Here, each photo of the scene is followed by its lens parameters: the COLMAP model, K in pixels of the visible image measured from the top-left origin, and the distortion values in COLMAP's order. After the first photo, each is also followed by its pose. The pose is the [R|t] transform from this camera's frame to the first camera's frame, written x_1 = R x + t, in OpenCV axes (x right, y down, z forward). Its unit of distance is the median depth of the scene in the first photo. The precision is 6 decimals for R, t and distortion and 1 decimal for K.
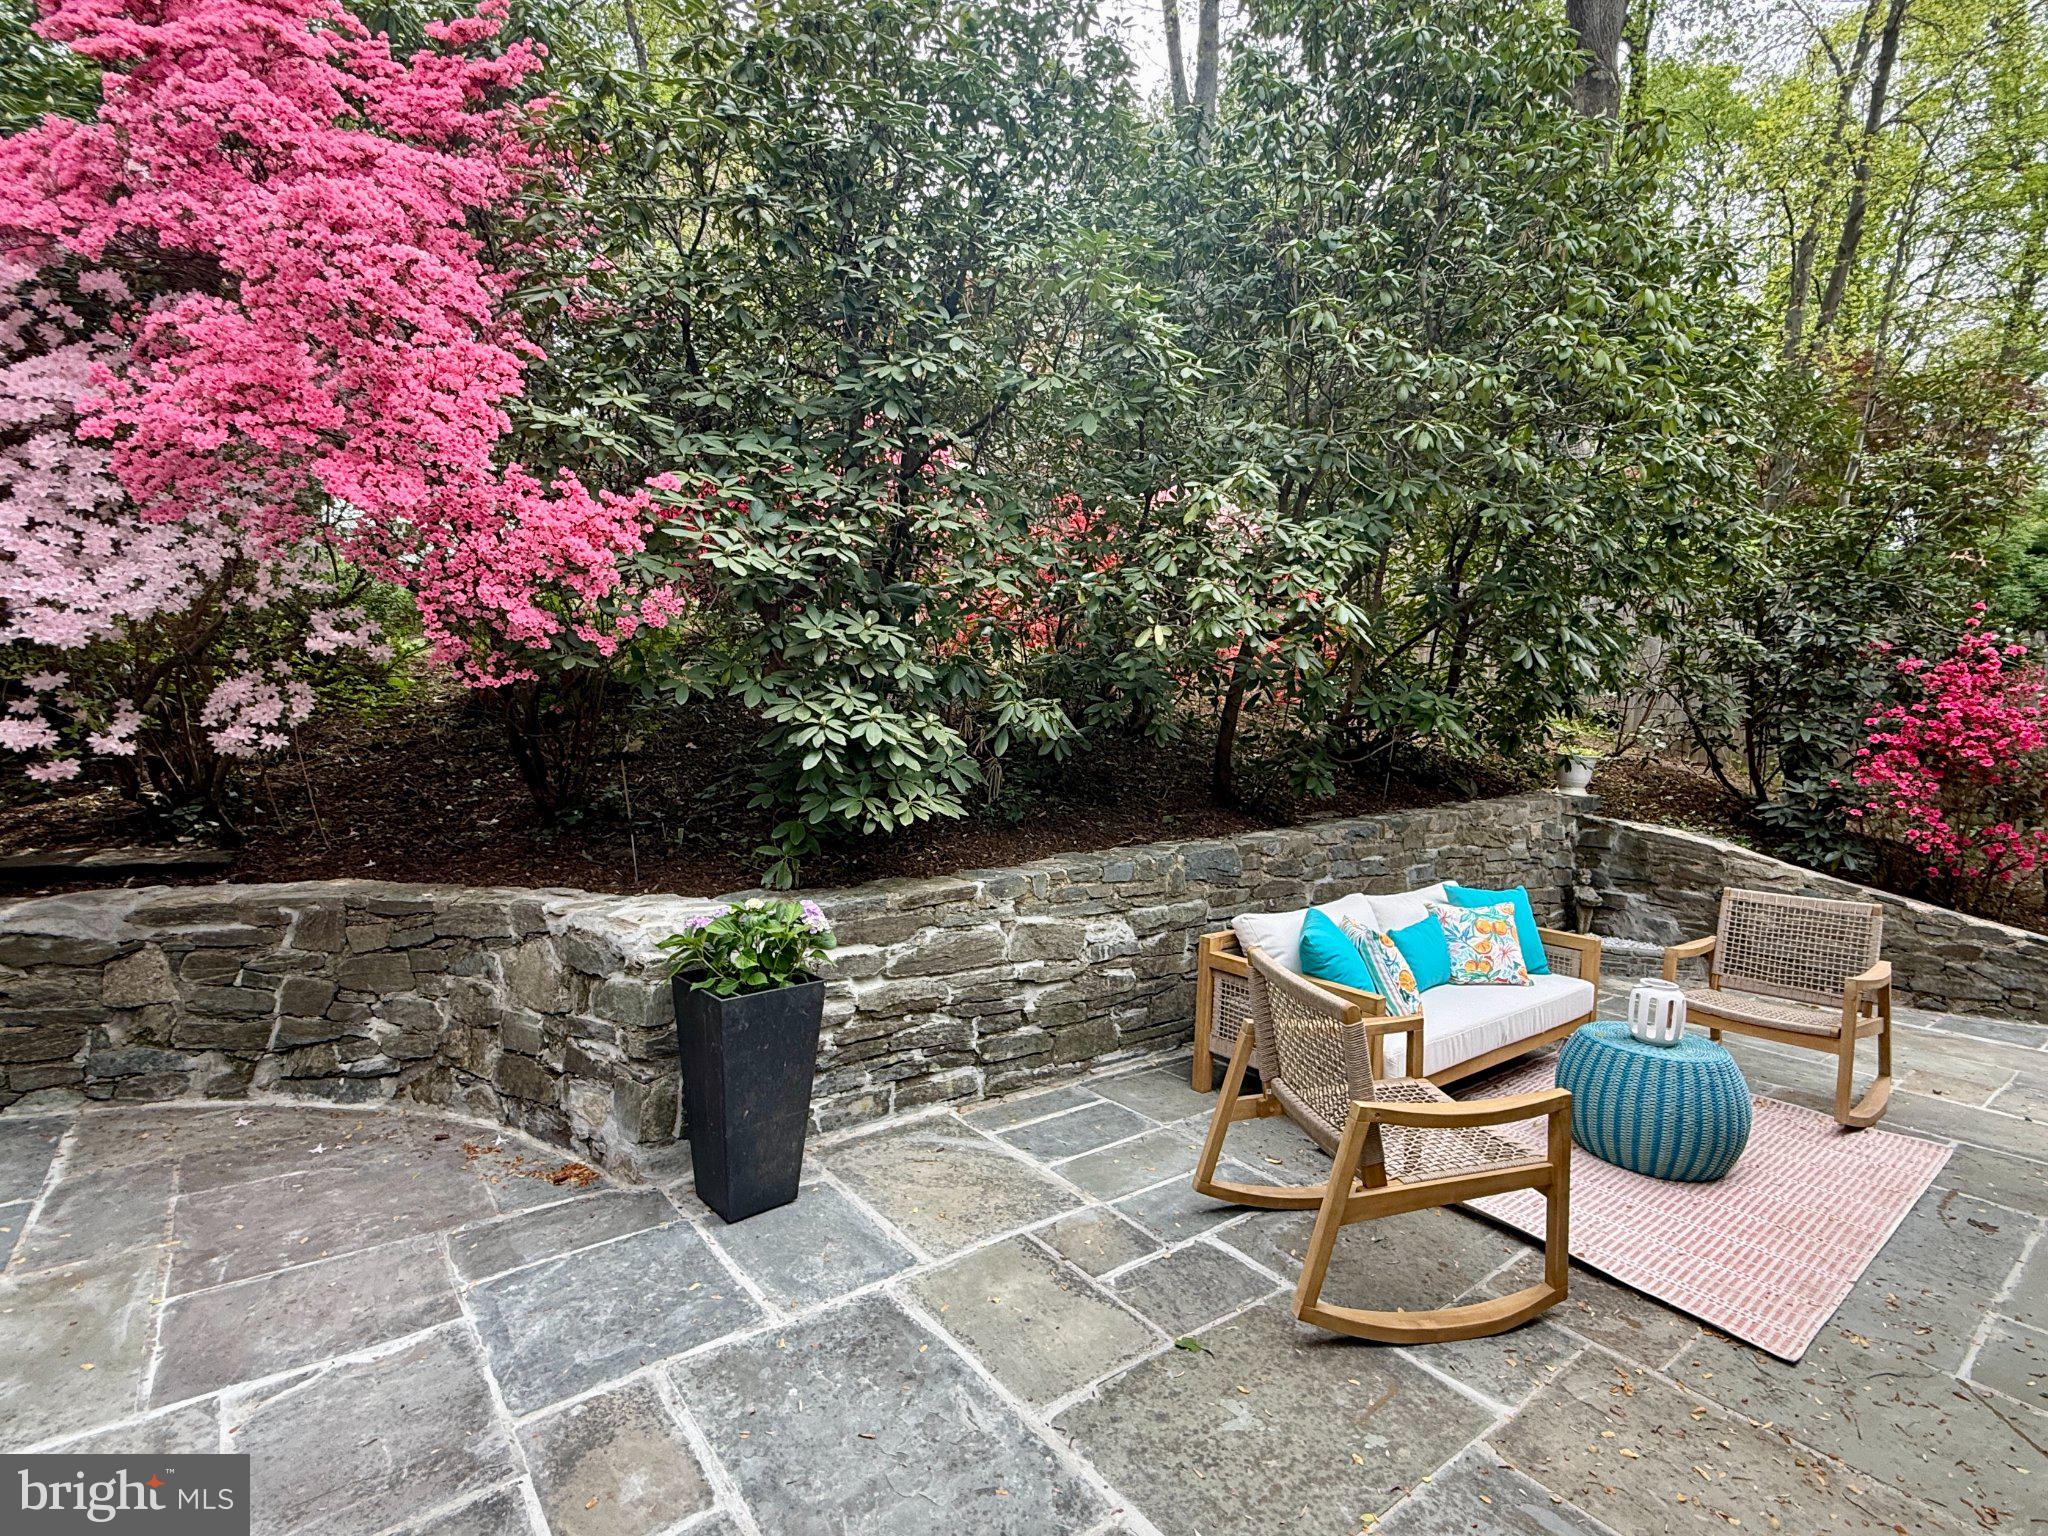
lens RADIAL K [[979.0, 0, 1021.5], [0, 979.0, 764.0], [0, 0, 1]] dist [-0.000501, 0.000298]
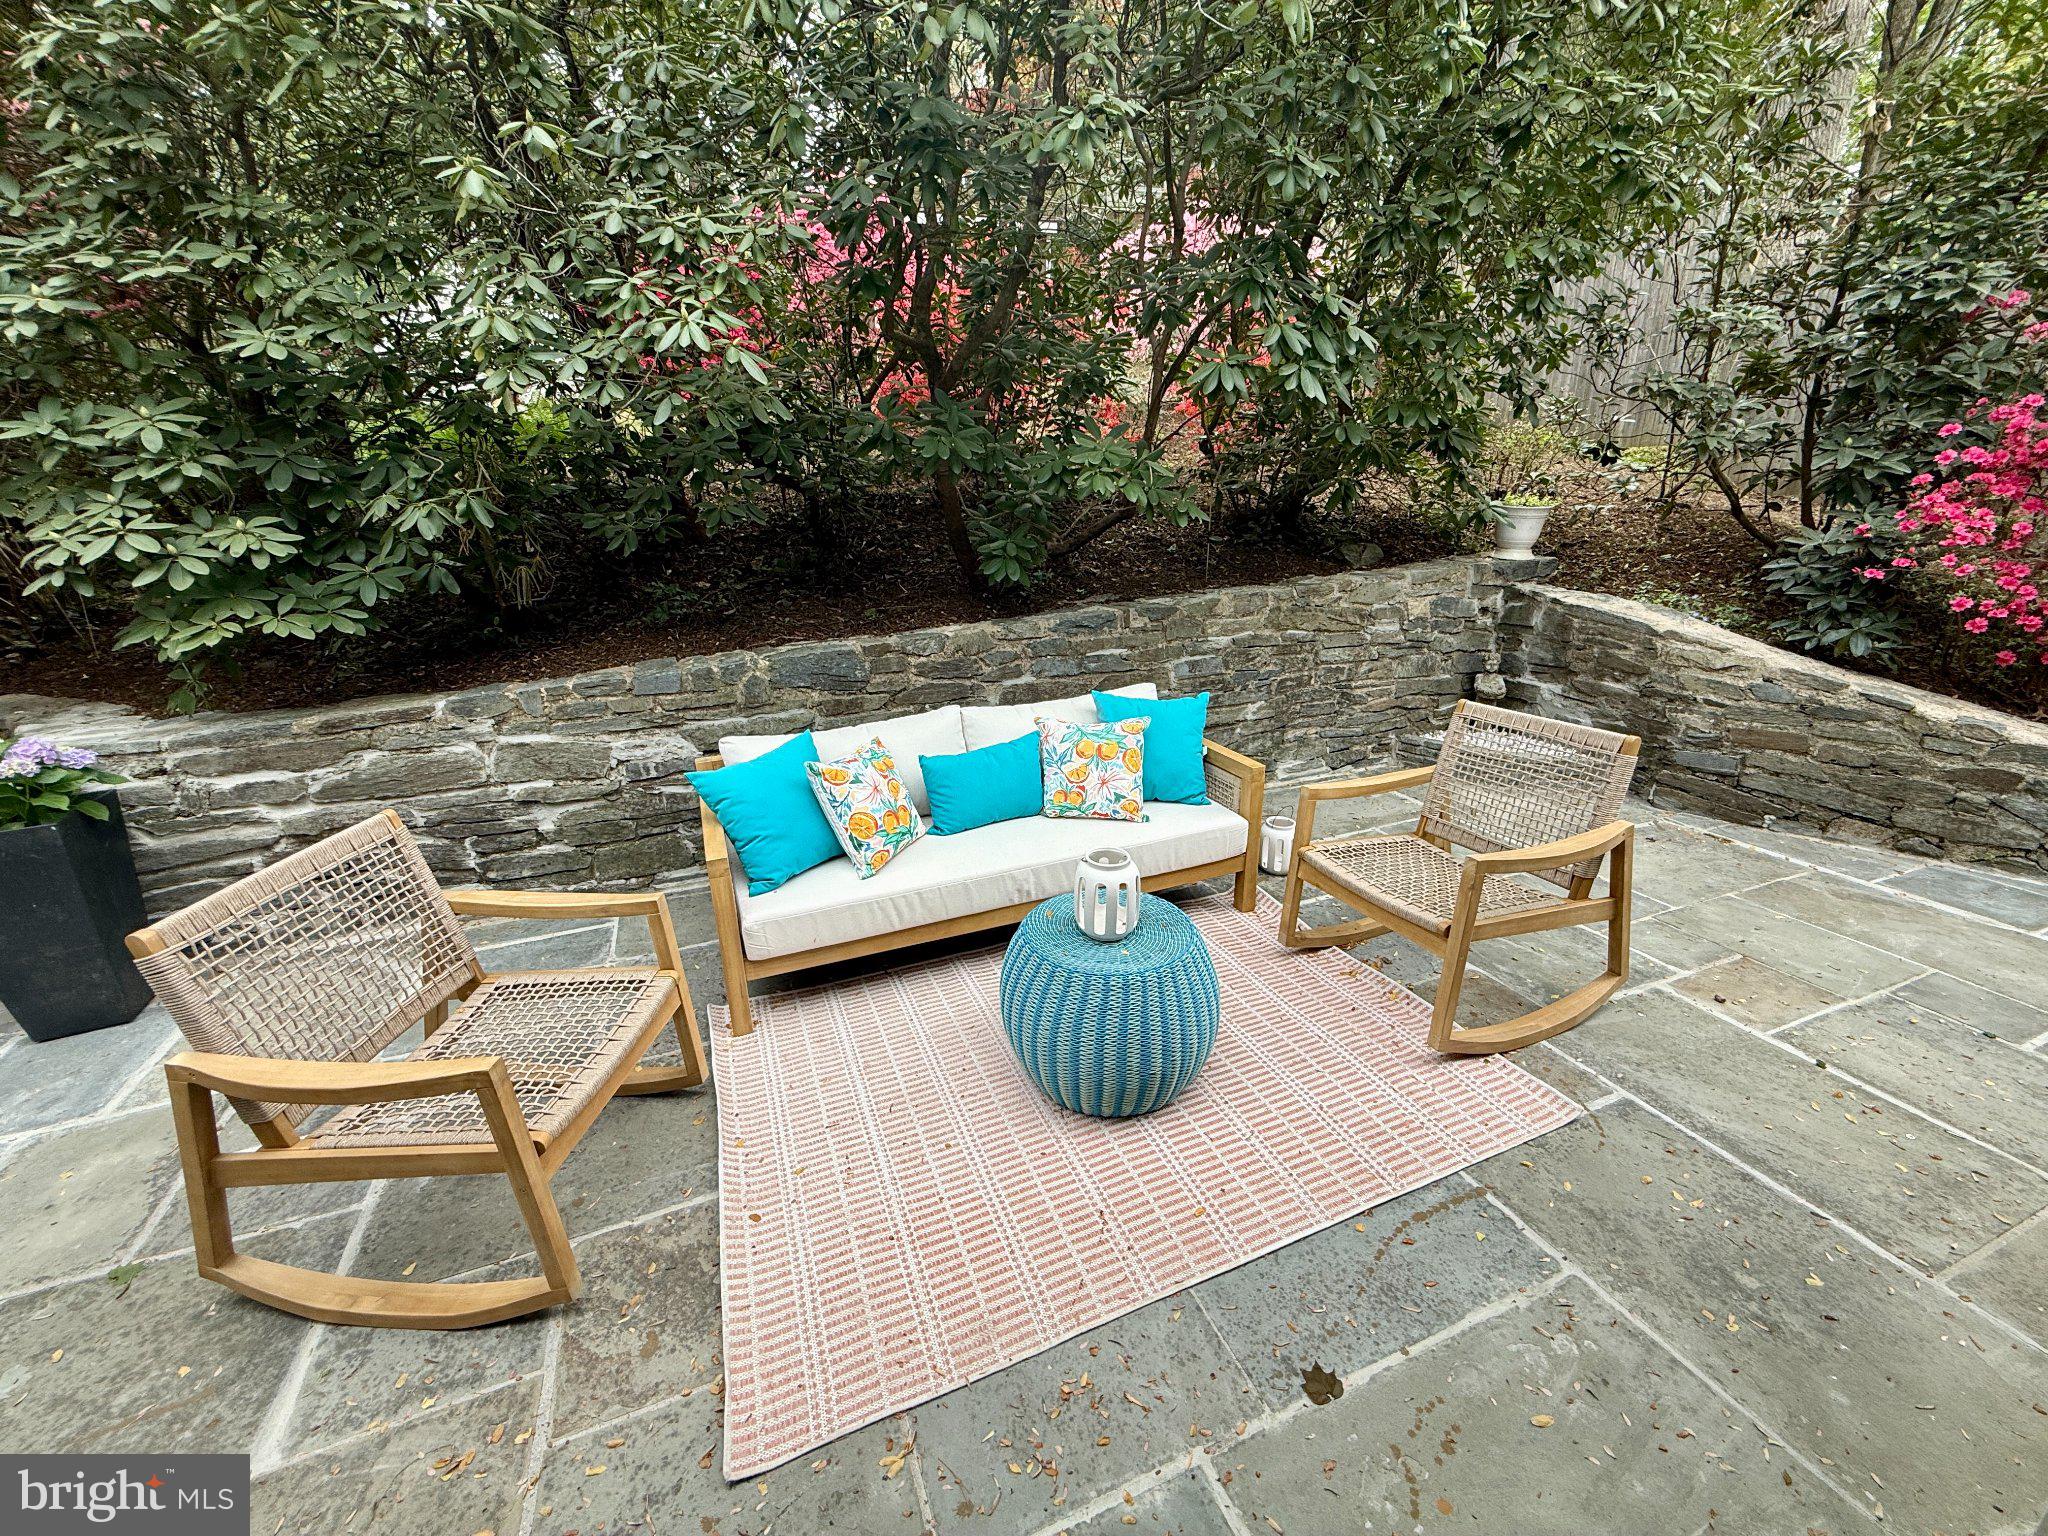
lens RADIAL K [[813.5, 0, 1026.8], [0, 813.5, 764.5], [0, 0, 1]] dist [-0.000789, -0.000010]
pose [[0.957621, 0.030501, -0.286412, 0.787993], [0.047269, 0.964254, 0.260731, 0.003669], [0.284126, -0.263220, 0.921948, 0.472808]]
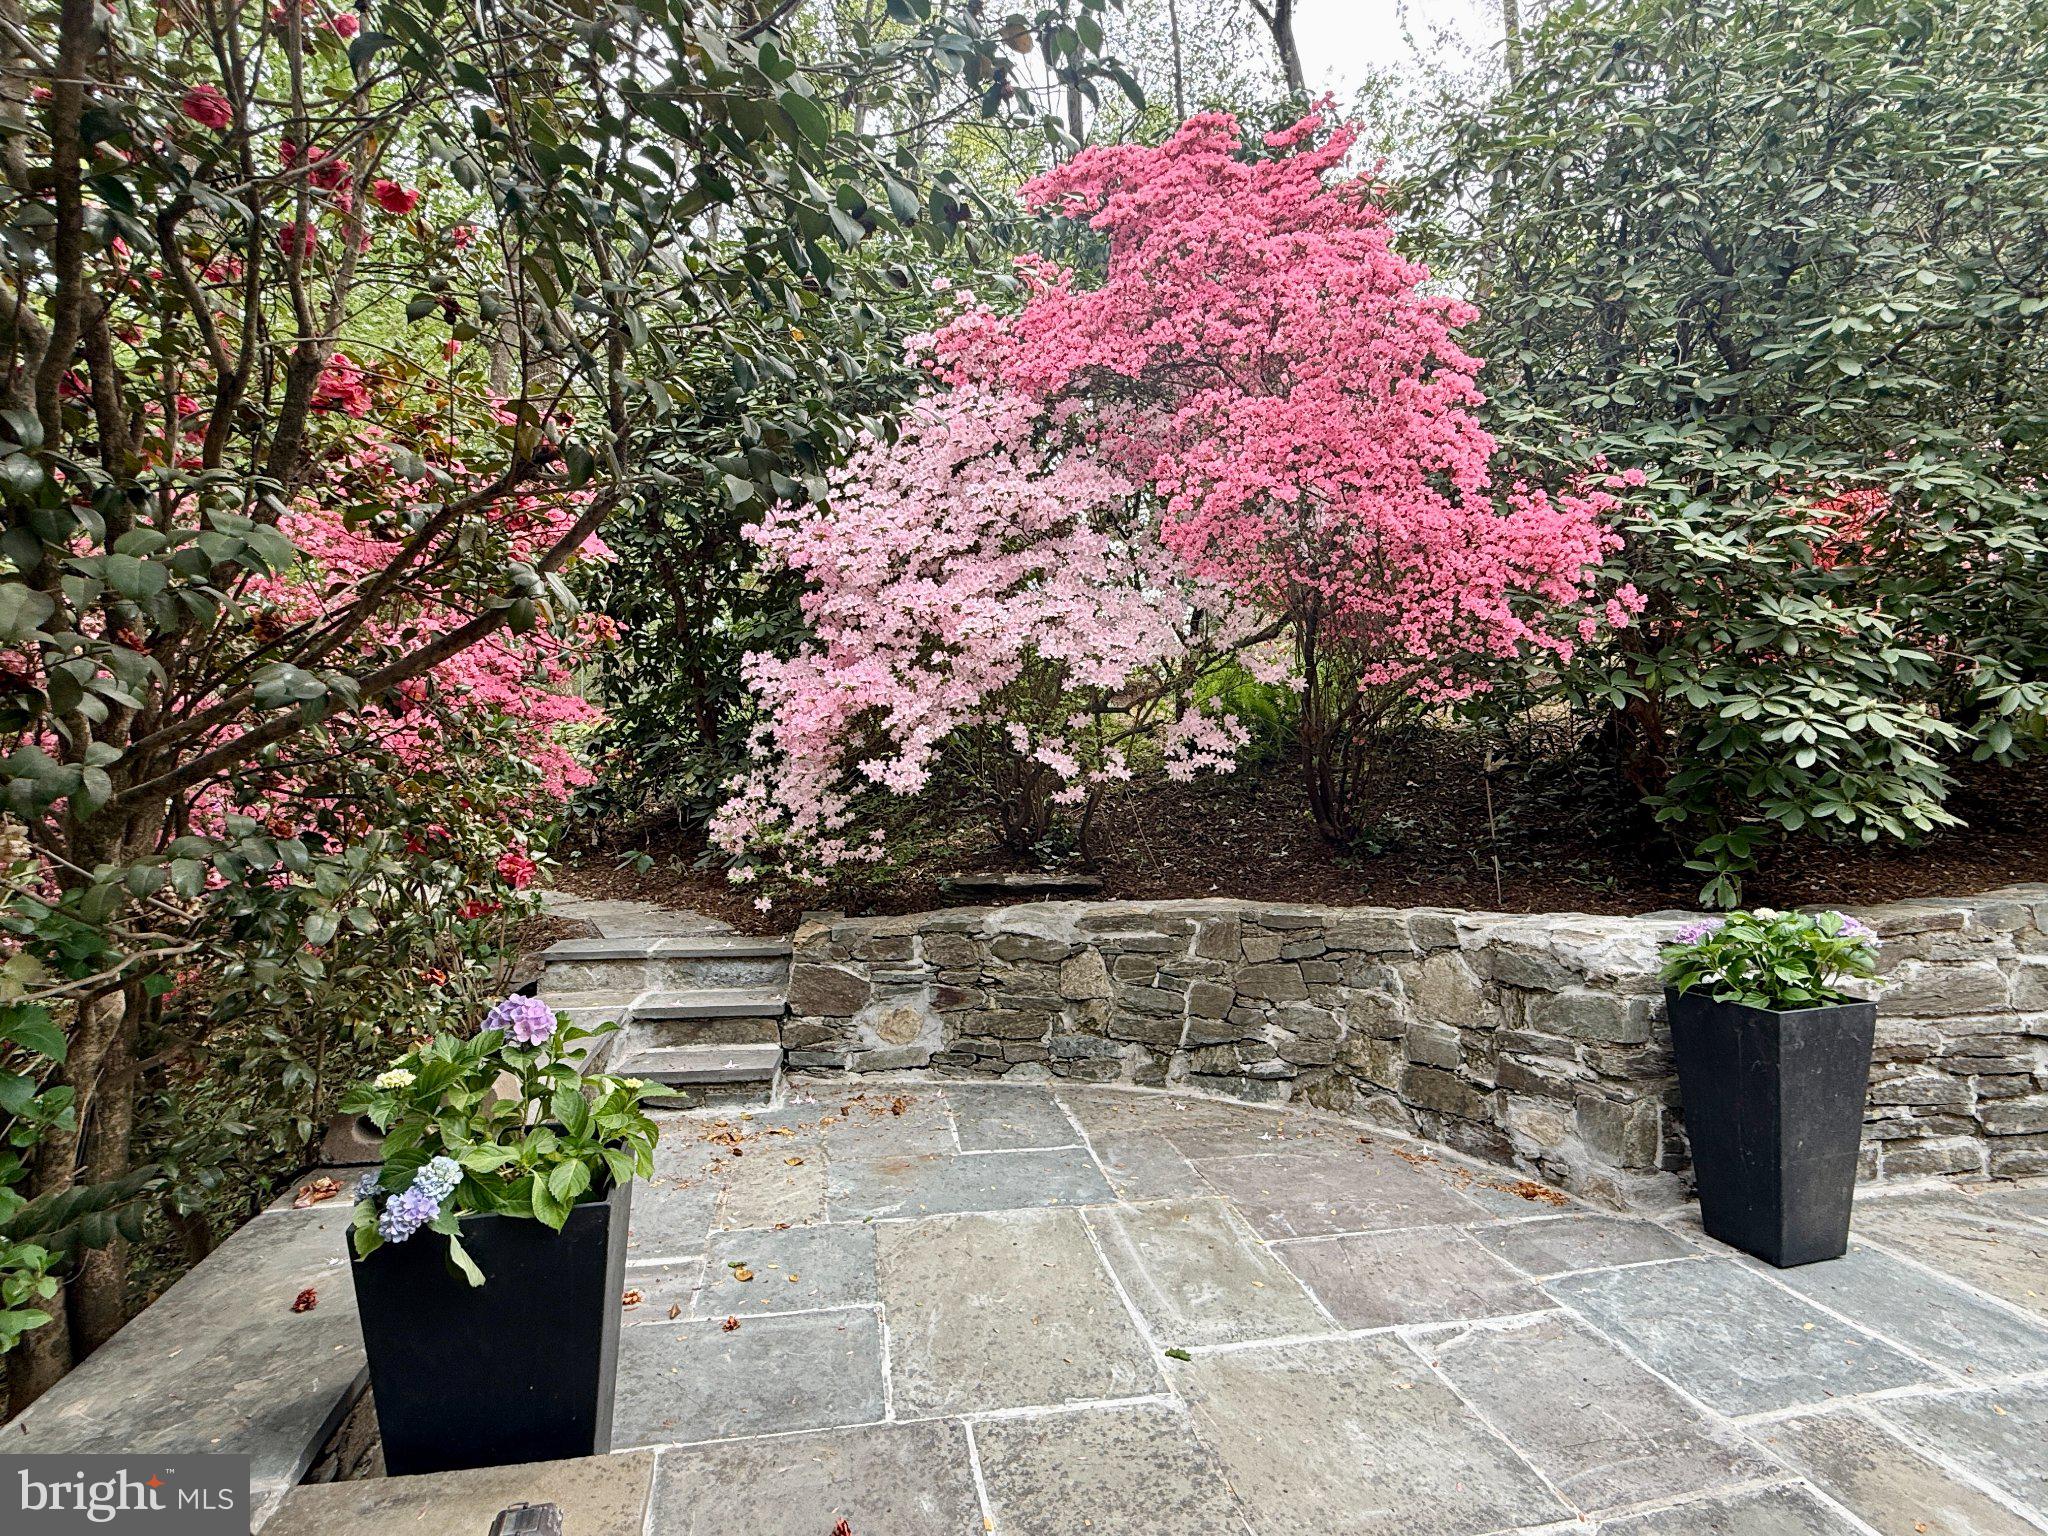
lens RADIAL K [[1026.0, 0, 1023.0], [0, 1026.0, 767.7], [0, 0, 1]] dist [0.000607, 0.000468]
pose [[0.887635, -0.048844, -0.457951, -0.378926], [0.019855, 0.997494, -0.067907, 0.049605], [0.460120, 0.051184, 0.886380, -0.149090]]
